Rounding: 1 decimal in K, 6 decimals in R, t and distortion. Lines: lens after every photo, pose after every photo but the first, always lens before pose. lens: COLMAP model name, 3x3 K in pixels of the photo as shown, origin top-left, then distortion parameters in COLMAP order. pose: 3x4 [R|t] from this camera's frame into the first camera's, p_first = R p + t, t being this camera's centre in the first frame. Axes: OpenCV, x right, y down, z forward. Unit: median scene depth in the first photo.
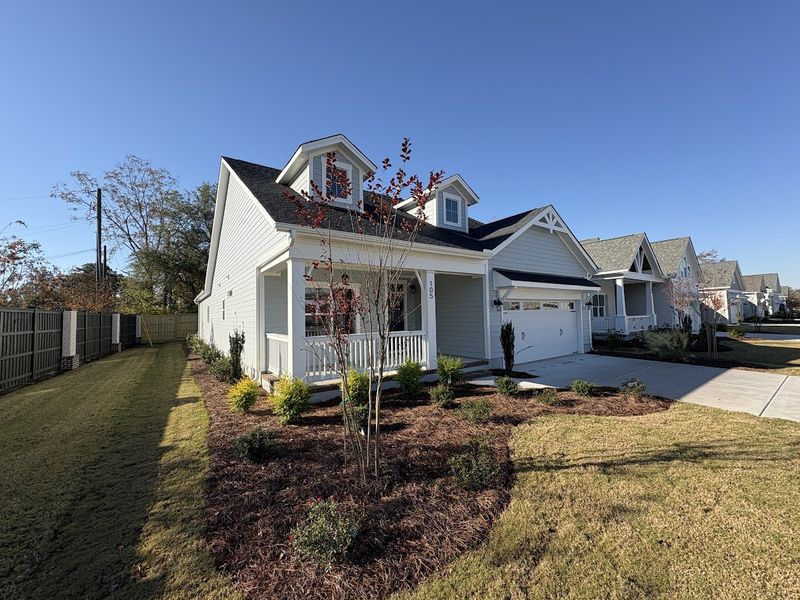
lens RADIAL K [[316.4, 0, 399.6], [0, 316.4, 301.2], [0, 0, 1]] dist [0.001227, 0.000207]
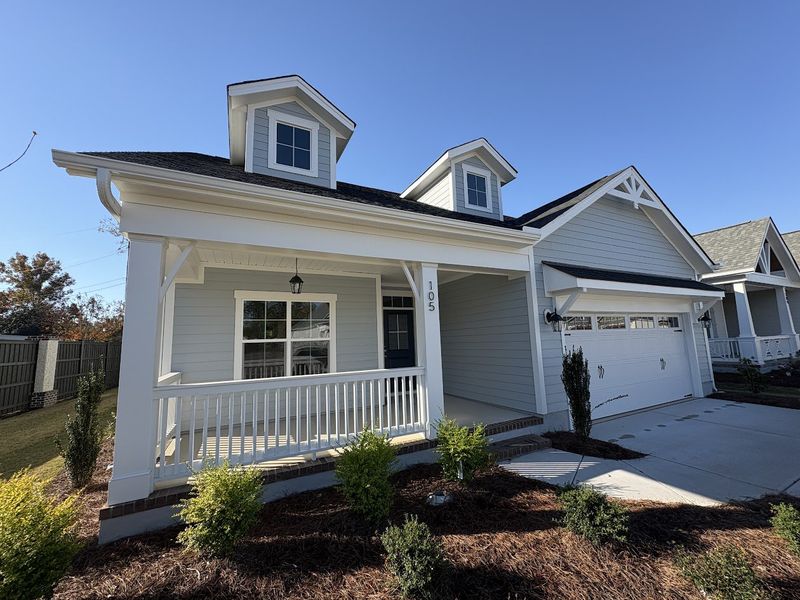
lens RADIAL K [[316.4, 0, 399.6], [0, 316.4, 301.2], [0, 0, 1]] dist [0.001227, 0.000207]
pose [[0.988506, -0.031721, -0.147814, 0.097670], [0.020169, 0.996670, -0.079009, 0.013723], [0.149828, 0.075119, 0.985854, 0.319214]]
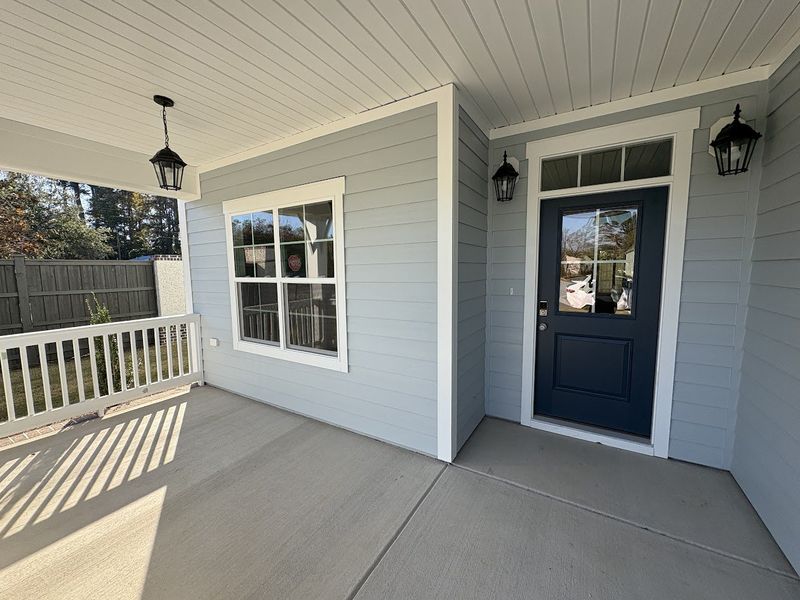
lens RADIAL K [[316.4, 0, 399.6], [0, 316.4, 301.2], [0, 0, 1]] dist [0.001227, 0.000207]
pose [[0.391128, 0.105947, -0.914218, 0.127589], [0.047022, 0.989754, 0.134818, 0.015613], [0.919134, -0.095720, 0.382139, 0.597027]]
